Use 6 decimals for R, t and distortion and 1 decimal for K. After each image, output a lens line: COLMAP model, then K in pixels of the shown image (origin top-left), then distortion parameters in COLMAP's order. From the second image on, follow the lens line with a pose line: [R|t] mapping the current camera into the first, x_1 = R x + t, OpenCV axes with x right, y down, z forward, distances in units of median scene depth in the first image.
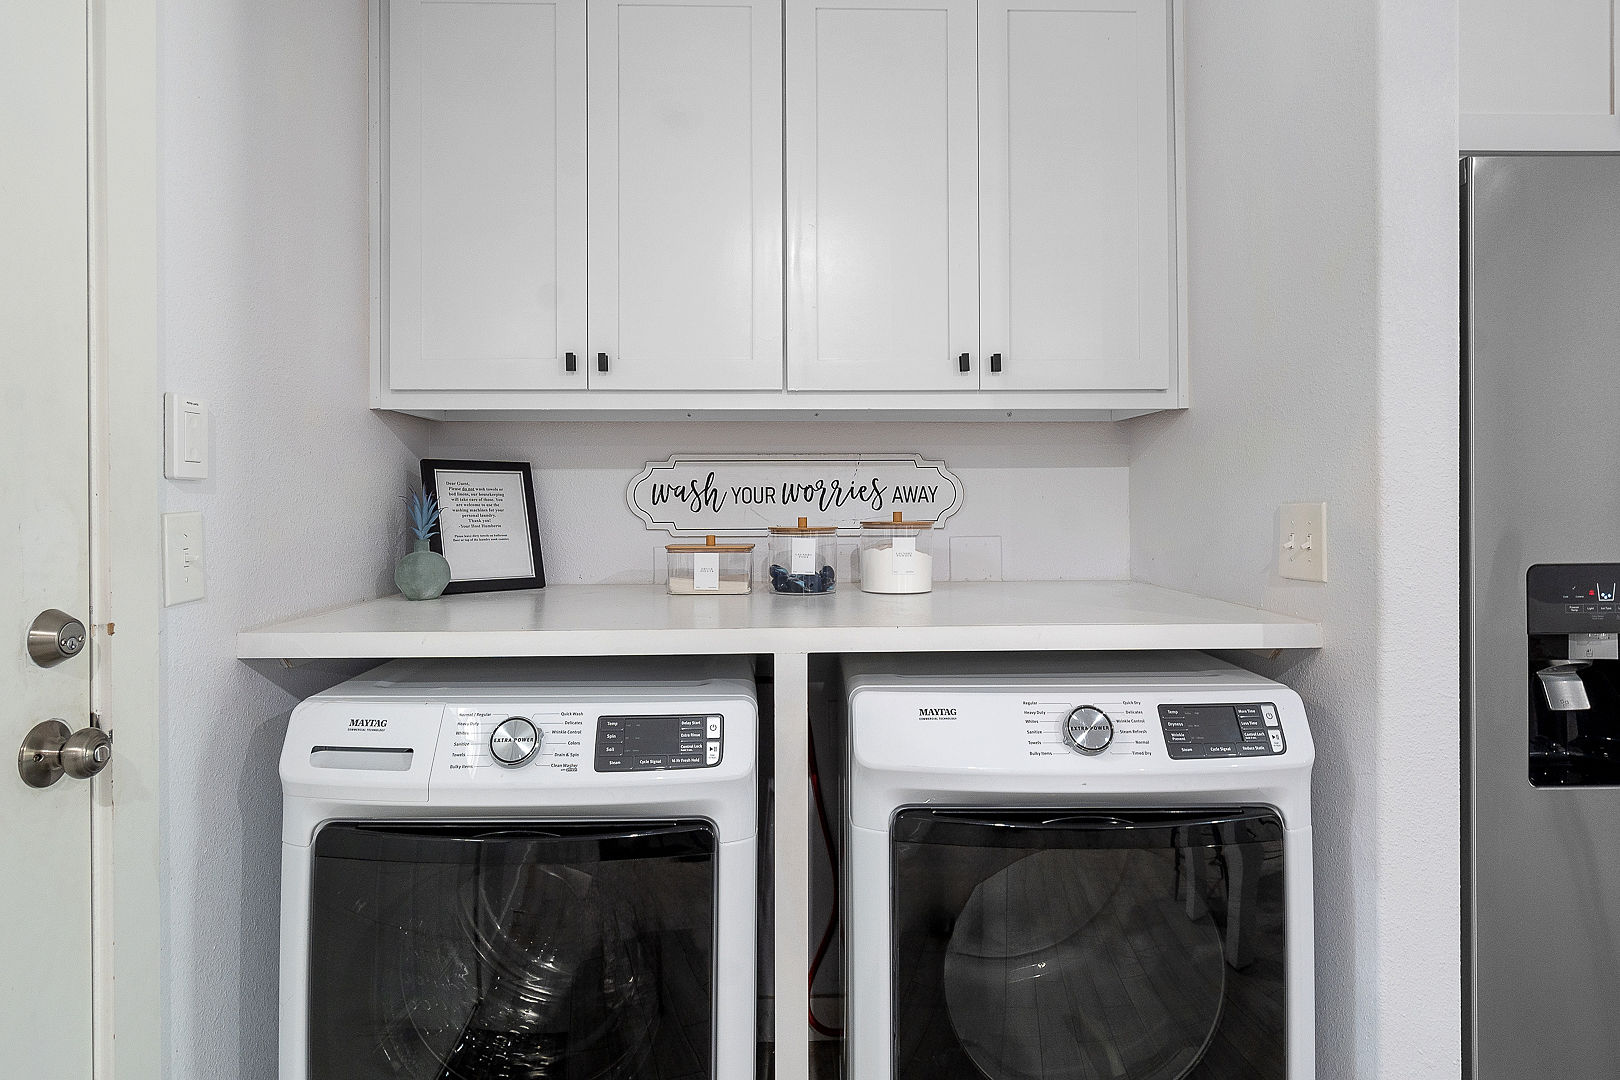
lens RADIAL K [[871.9, 0, 806.1], [0, 871.9, 495.3], [0, 0, 1]] dist [0.000389, 0.000255]
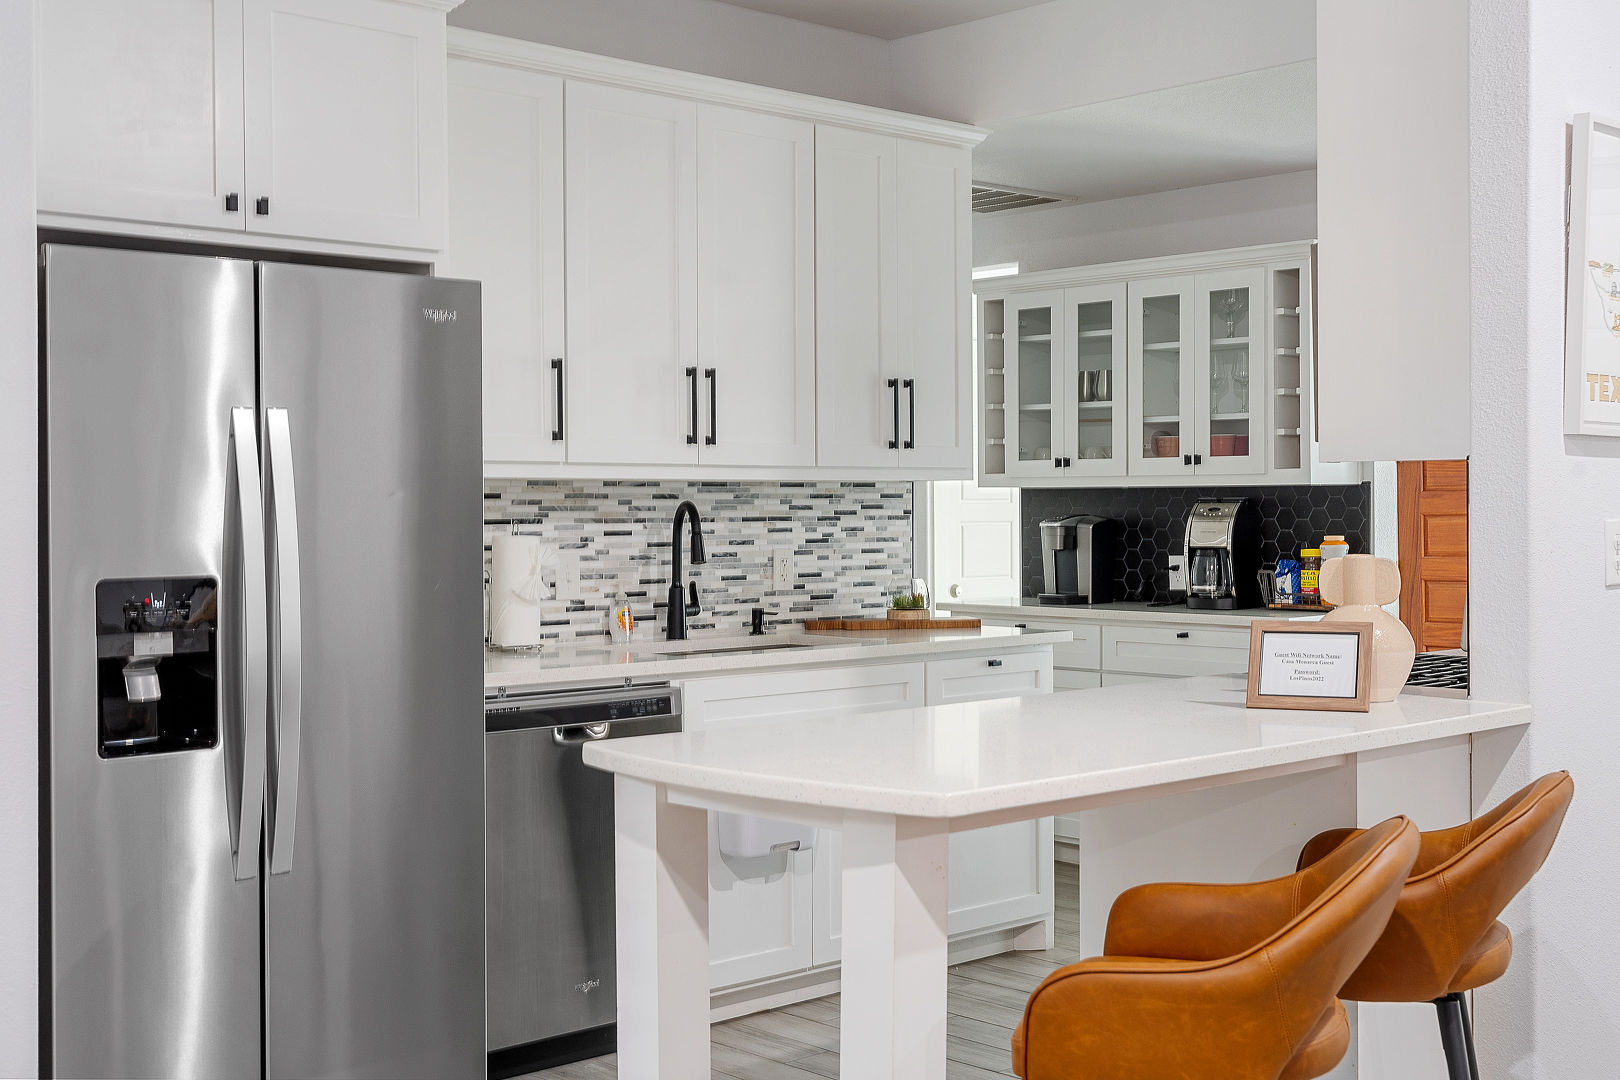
lens RADIAL K [[1944.0, 0, 810.0], [0, 1944.0, 540.0], [0, 0, 1]] dist [0.003425, 0.006869]
pose [[0.753072, -0.010453, 0.657855, -0.159085], [-0.003216, 0.999803, 0.019567, -0.024201], [-0.657930, -0.016851, 0.752891, -1.240841]]
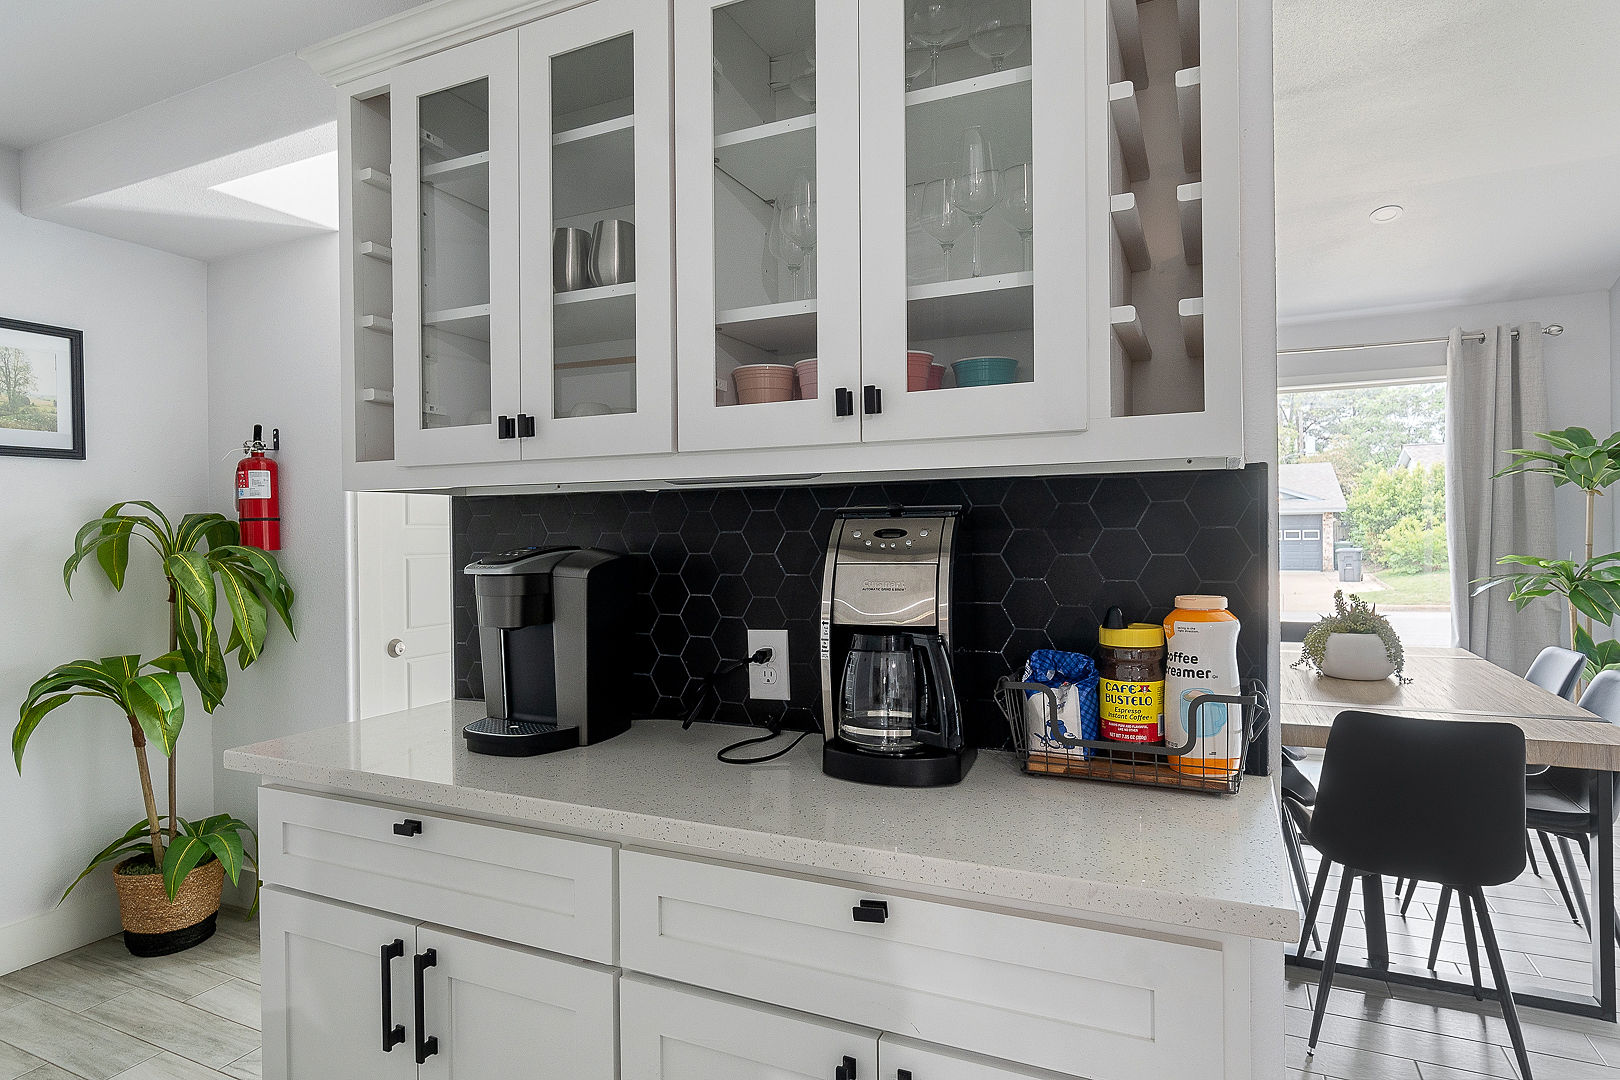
lens RADIAL K [[889.7, 0, 810.0], [0, 889.7, 540.0], [0, 0, 1]] dist [0.001002, 0.000148]
pose [[0.441598, -0.003965, 0.897204, 2.345216], [0.000002, 0.999990, 0.004418, -0.009486], [-0.897213, -0.001949, 0.441593, 0.912590]]
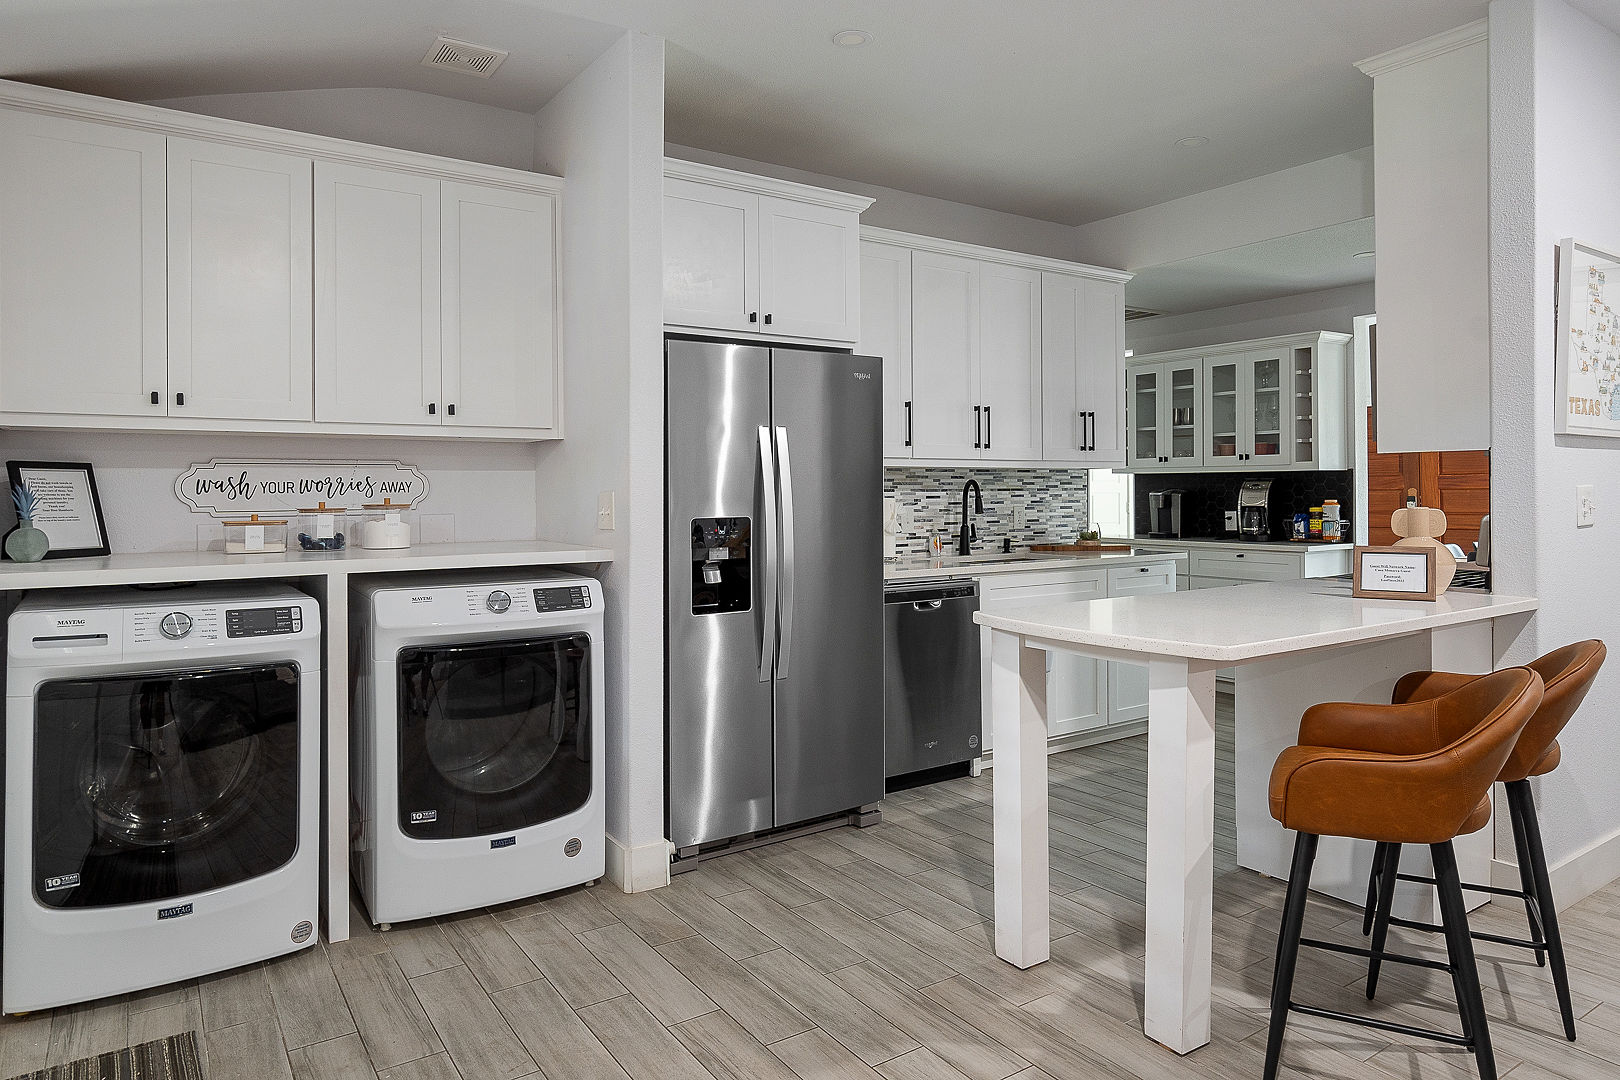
lens RADIAL K [[1003.2, 0, 806.2], [0, 1003.2, 493.3], [0, 0, 1]] dist [-0.001249, 0.000066]
pose [[0.846749, -0.002198, 0.531988, -0.232090], [-0.002197, 0.999968, 0.007628, -0.006085], [-0.531988, -0.007628, 0.846717, -1.002810]]
